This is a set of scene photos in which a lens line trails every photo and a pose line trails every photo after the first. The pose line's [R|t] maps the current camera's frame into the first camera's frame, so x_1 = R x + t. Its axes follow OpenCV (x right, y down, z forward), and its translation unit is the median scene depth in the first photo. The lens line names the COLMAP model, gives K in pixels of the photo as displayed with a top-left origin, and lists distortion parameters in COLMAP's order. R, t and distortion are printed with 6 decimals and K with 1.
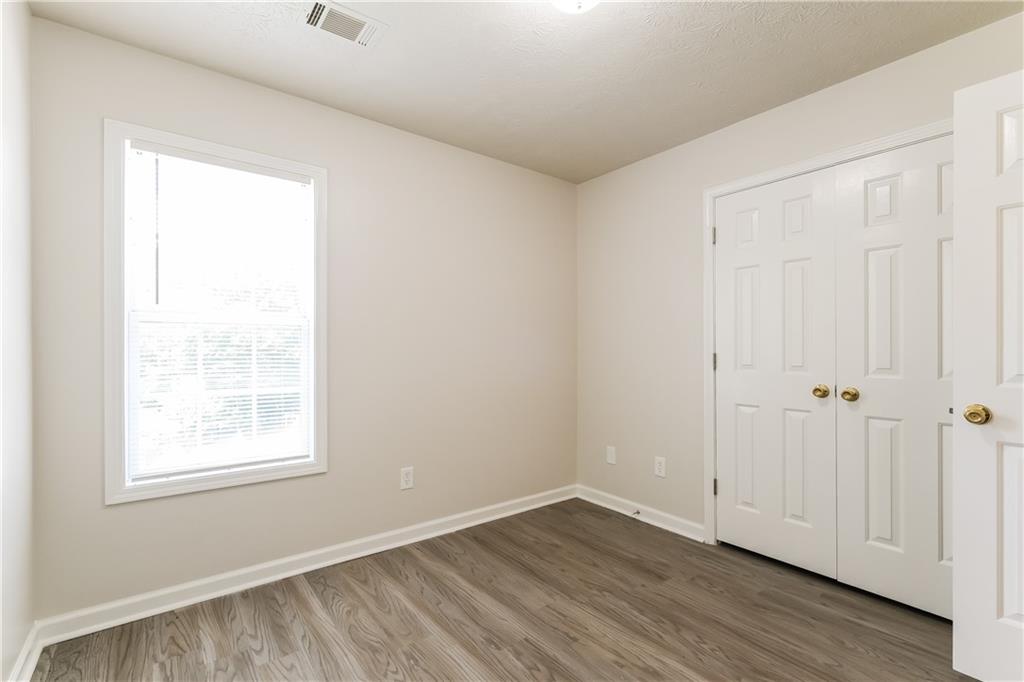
lens RADIAL K [[449.2, 0, 519.3], [0, 449.2, 346.4], [0, 0, 1]] dist [0.016220, -0.007772]
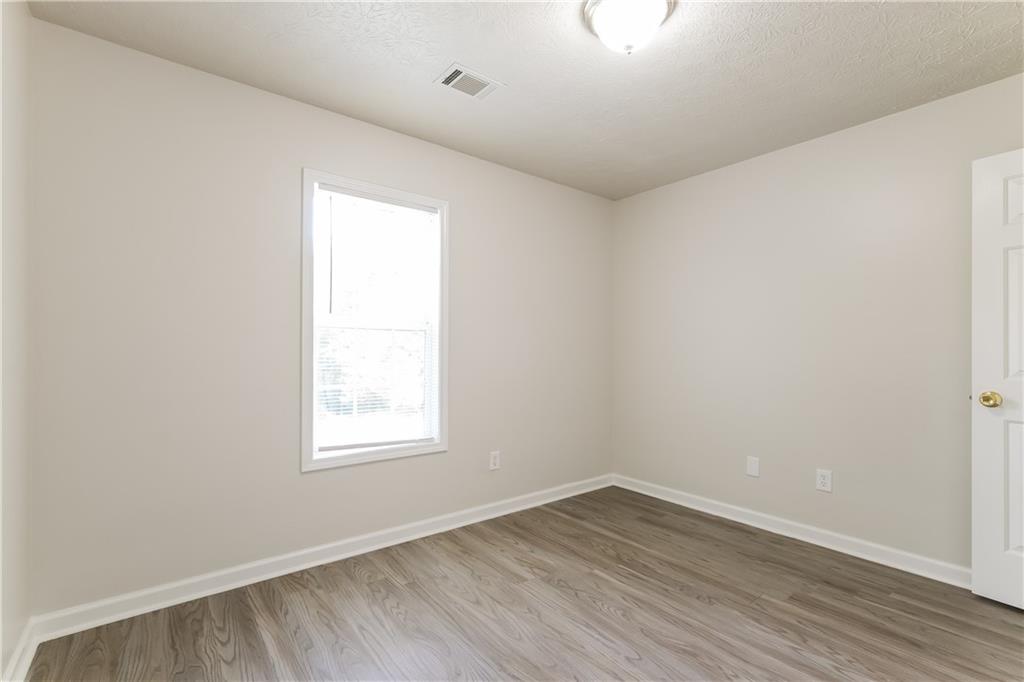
lens RADIAL K [[452.5, 0, 511.9], [0, 452.5, 344.1], [0, 0, 1]] dist [-0.003329, -0.000371]
pose [[0.999963, 0.005254, 0.006845, -0.256347], [-0.005216, 0.999971, -0.005586, -0.002175], [-0.006874, 0.005550, 0.999961, -0.203292]]
